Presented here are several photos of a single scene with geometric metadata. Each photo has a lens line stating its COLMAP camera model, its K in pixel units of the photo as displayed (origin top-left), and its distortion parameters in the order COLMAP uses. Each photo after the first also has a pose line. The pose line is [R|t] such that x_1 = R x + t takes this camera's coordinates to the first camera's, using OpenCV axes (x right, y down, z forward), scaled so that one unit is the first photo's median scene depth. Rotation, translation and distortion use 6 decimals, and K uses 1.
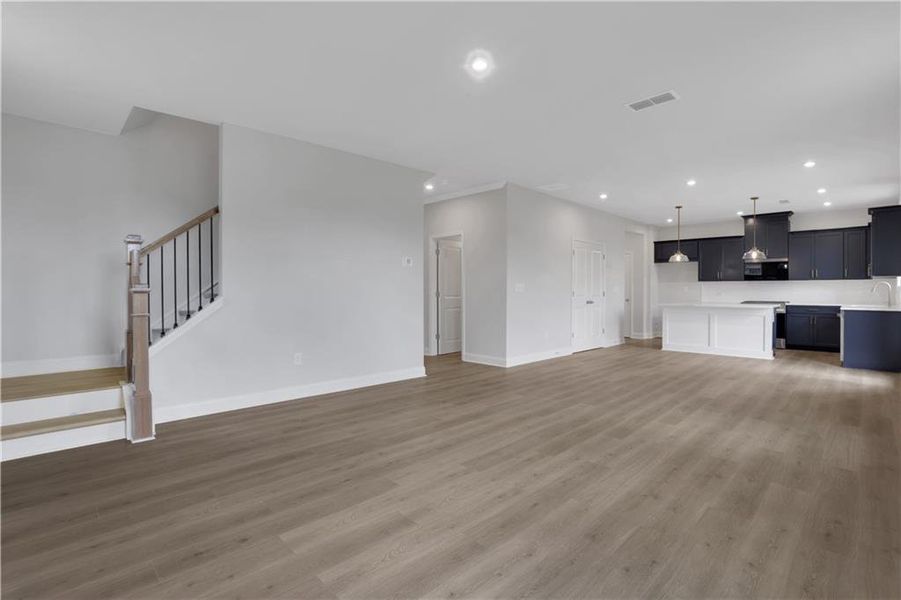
lens RADIAL K [[429.4, 0, 442.3], [0, 429.4, 293.5], [0, 0, 1]] dist [-0.064346, 0.021465]
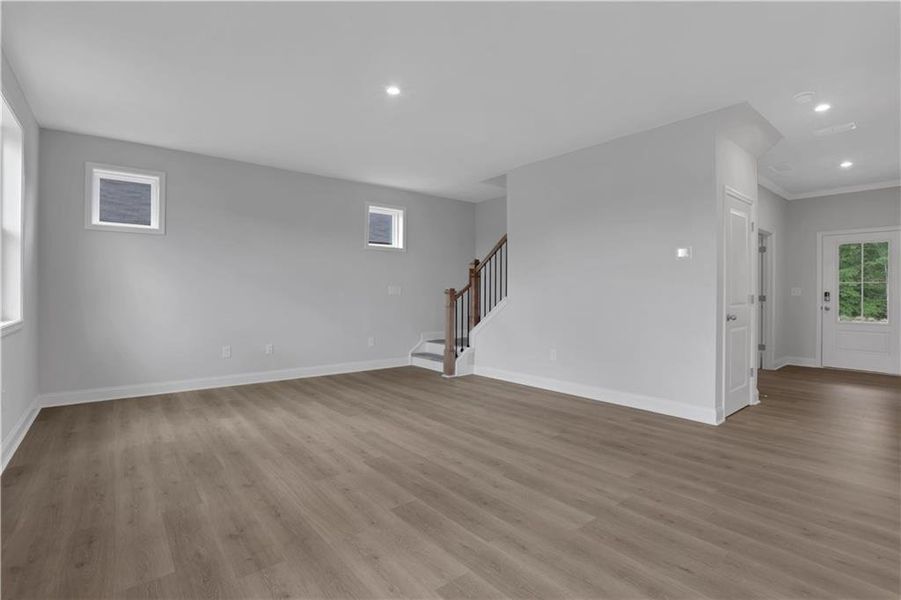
lens RADIAL K [[429.4, 0, 450.3], [0, 429.4, 301.2], [0, 0, 1]] dist [-0.064346, 0.021465]
pose [[-0.085555, 0.017883, -0.996173, 1.054370], [-0.008940, 0.999785, 0.018716, -0.005131], [0.996293, 0.010507, -0.085377, 1.111784]]
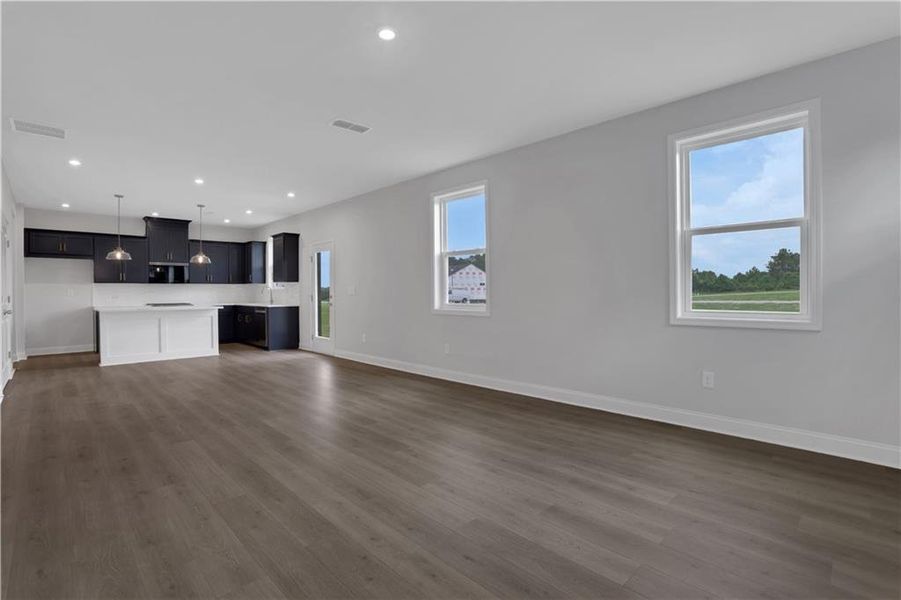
lens RADIAL K [[429.4, 0, 457.5], [0, 429.4, 297.8], [0, 0, 1]] dist [-0.064346, 0.021465]
pose [[-0.018935, -0.013557, 0.999729, -0.702865], [0.010887, 0.999846, 0.013765, -0.004548], [-0.999761, 0.011145, -0.018784, 0.778966]]
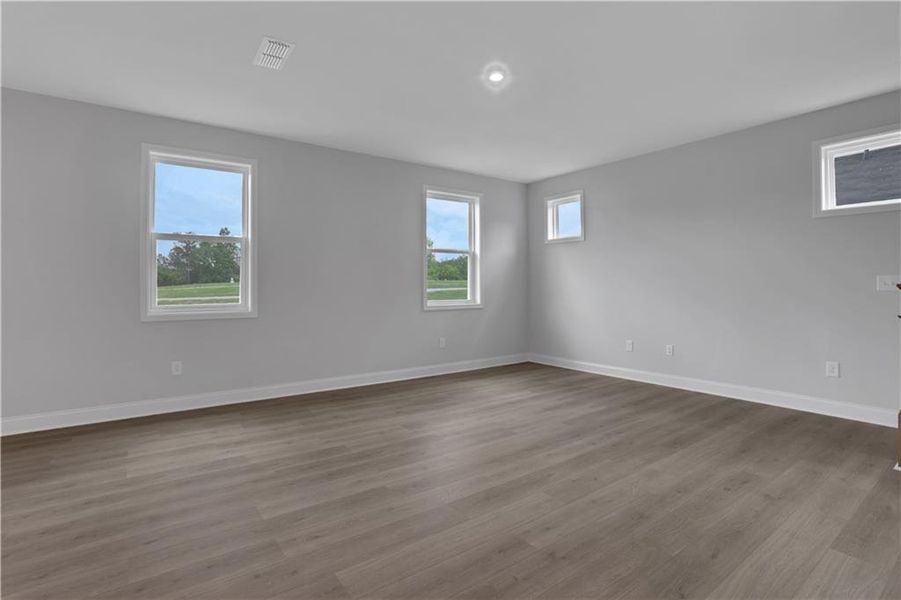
lens RADIAL K [[429.4, 0, 438.2], [0, 429.4, 276.8], [0, 0, 1]] dist [-0.064346, 0.021465]
pose [[-0.988028, 0.008933, 0.154019, 0.061660], [0.006407, 0.999837, -0.016889, -0.016310], [-0.154144, -0.015700, -0.987924, 1.853033]]
